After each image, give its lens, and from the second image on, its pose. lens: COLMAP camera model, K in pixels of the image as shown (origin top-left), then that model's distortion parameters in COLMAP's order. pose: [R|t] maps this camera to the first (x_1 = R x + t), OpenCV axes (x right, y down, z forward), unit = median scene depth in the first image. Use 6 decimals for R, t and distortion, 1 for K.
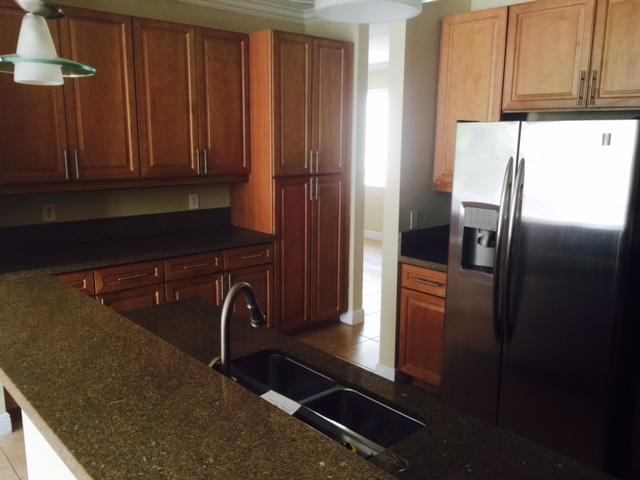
lens RADIAL K [[553.0, 0, 320.0], [0, 553.0, 240.0], [0, 0, 1]] dist [0.029951, 0.002105]
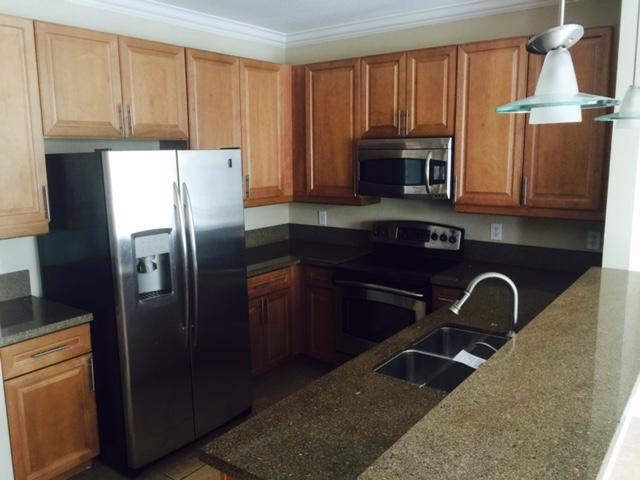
lens RADIAL K [[553.0, 0, 320.0], [0, 553.0, 240.0], [0, 0, 1]] dist [0.029951, 0.002105]
pose [[-0.203228, -0.167044, 0.964777, -0.793283], [0.191774, 0.959464, 0.206521, -0.210991], [-0.960167, 0.226990, -0.162955, 0.929360]]
